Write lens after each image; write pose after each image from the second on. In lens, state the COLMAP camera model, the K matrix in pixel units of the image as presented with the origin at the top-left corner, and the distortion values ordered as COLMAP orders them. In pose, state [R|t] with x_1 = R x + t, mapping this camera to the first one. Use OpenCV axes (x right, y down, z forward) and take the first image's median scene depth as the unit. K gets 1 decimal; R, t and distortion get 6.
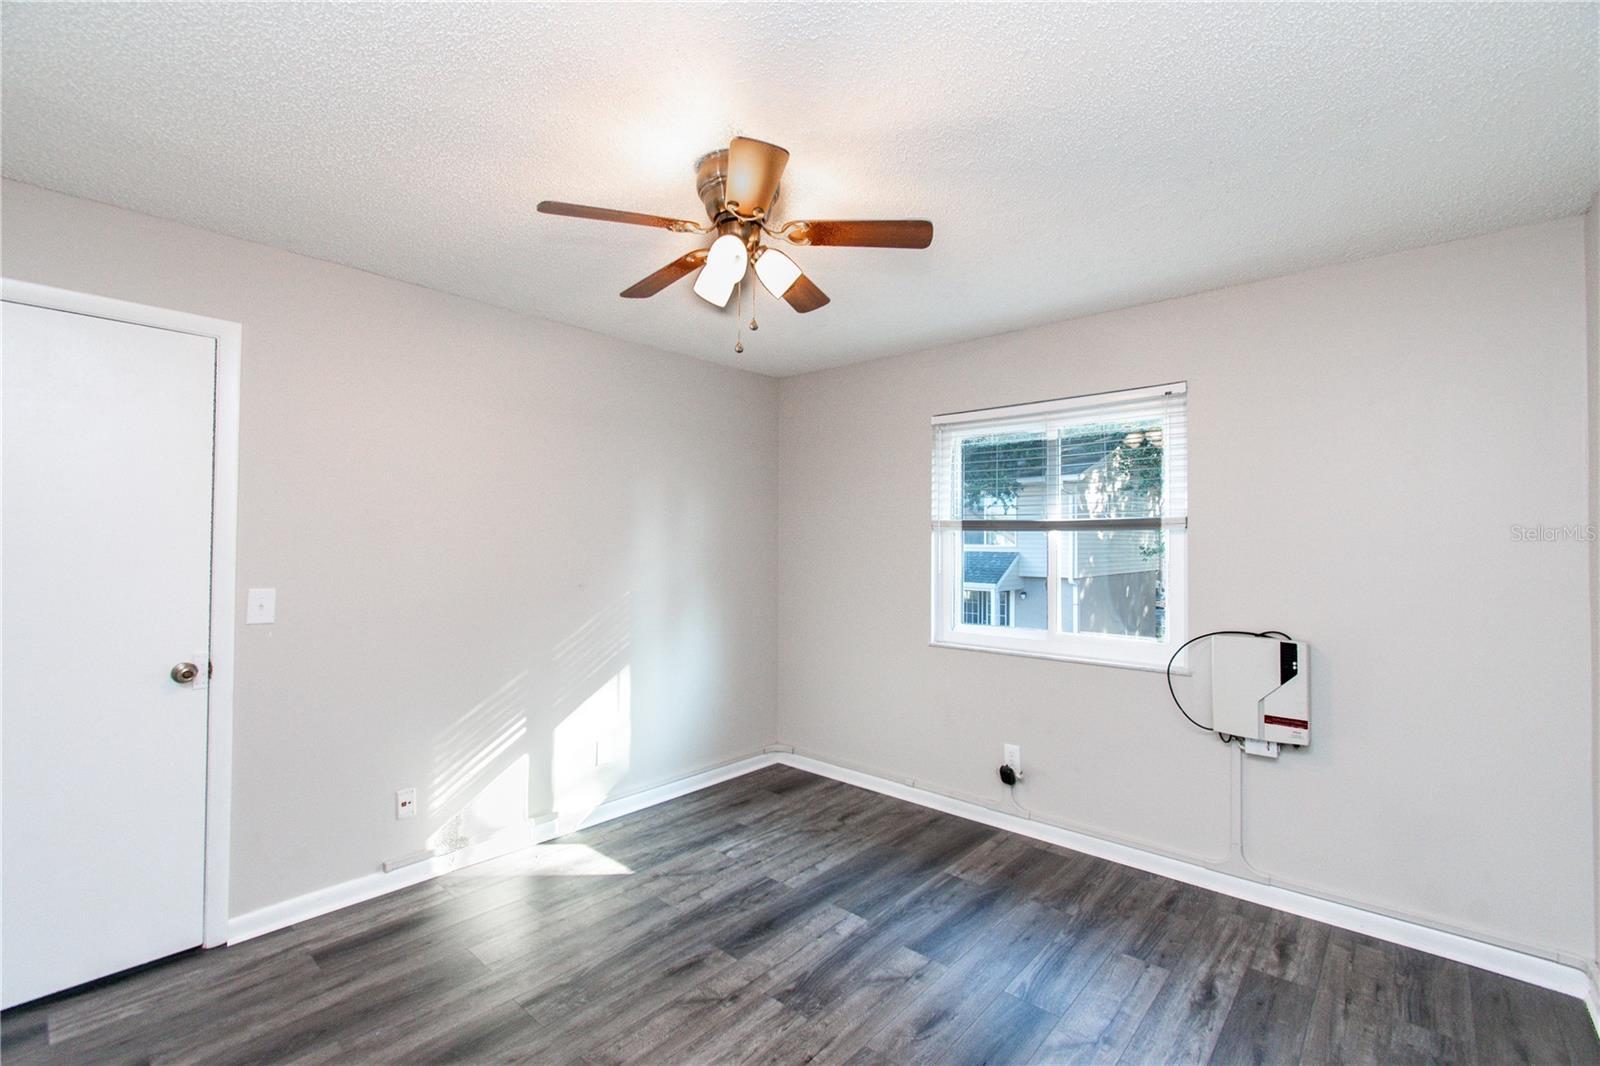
lens RADIAL K [[705.9, 0, 801.1], [0, 705.9, 533.6], [0, 0, 1]] dist [0.005316, -0.001532]
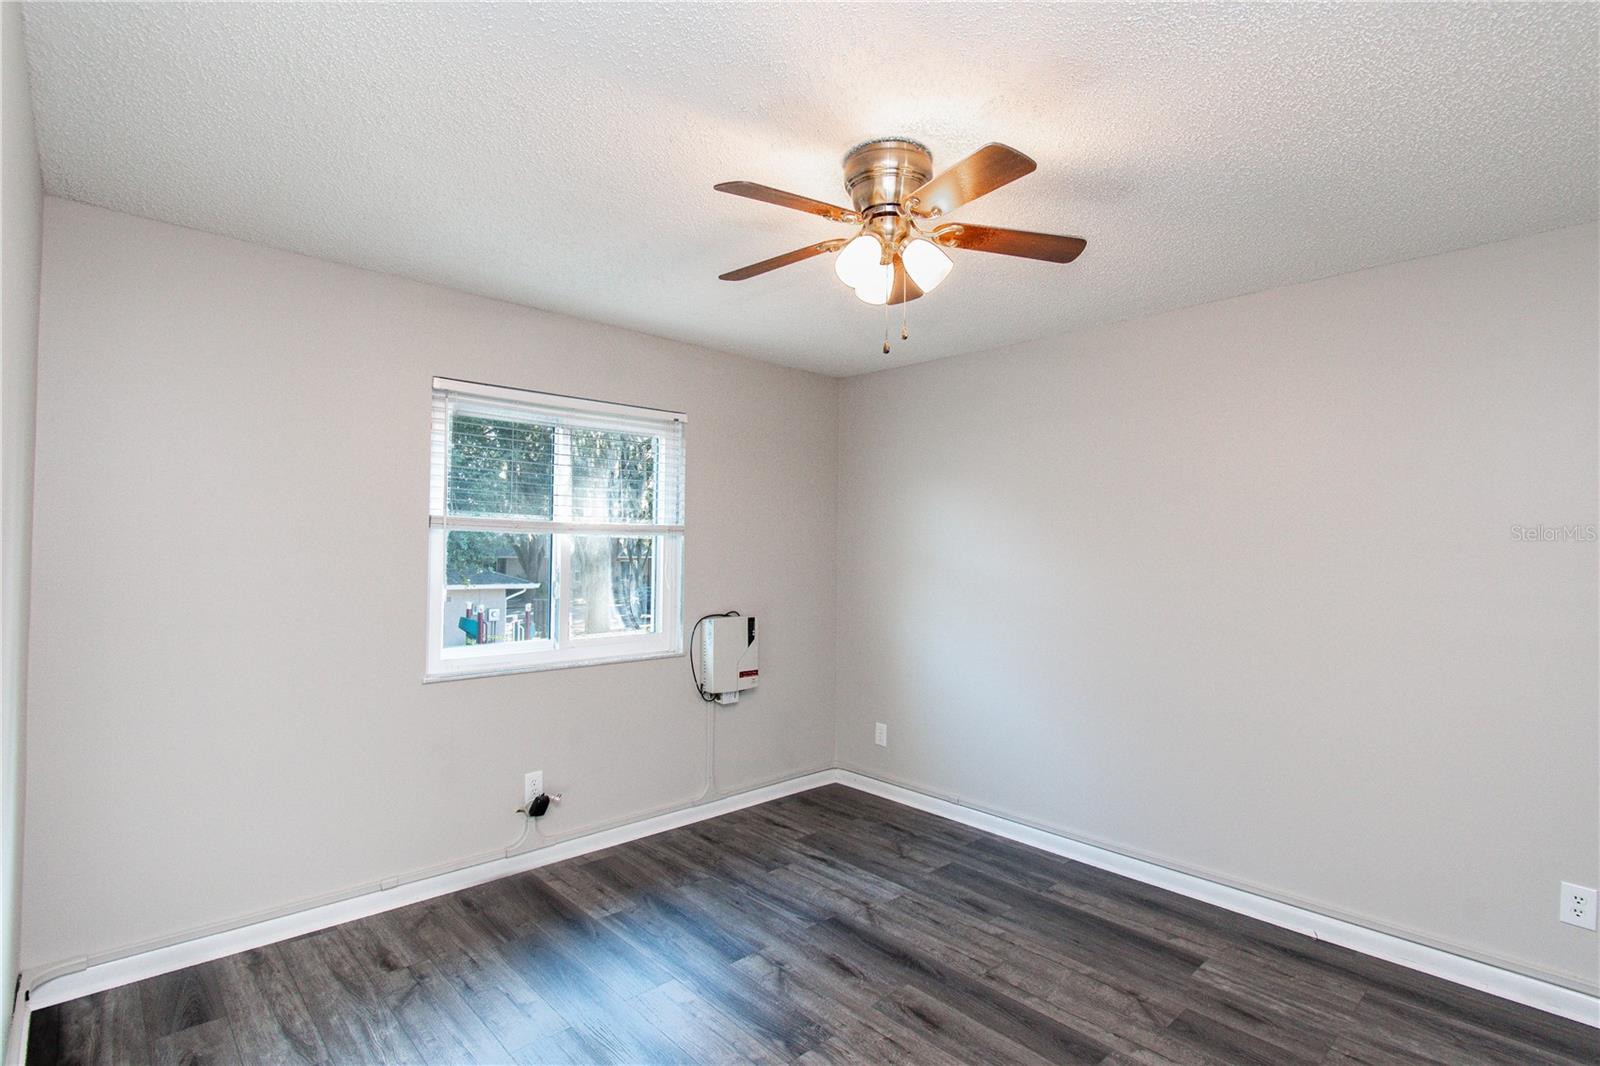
lens RADIAL K [[767.7, 0, 805.6], [0, 767.7, 540.4], [0, 0, 1]] dist [0.005543, -0.003946]
pose [[0.094252, 0.003741, 0.995541, -0.806675], [-0.021078, 0.999776, -0.001761, 0.000410], [-0.995325, -0.020818, 0.094309, 0.724467]]
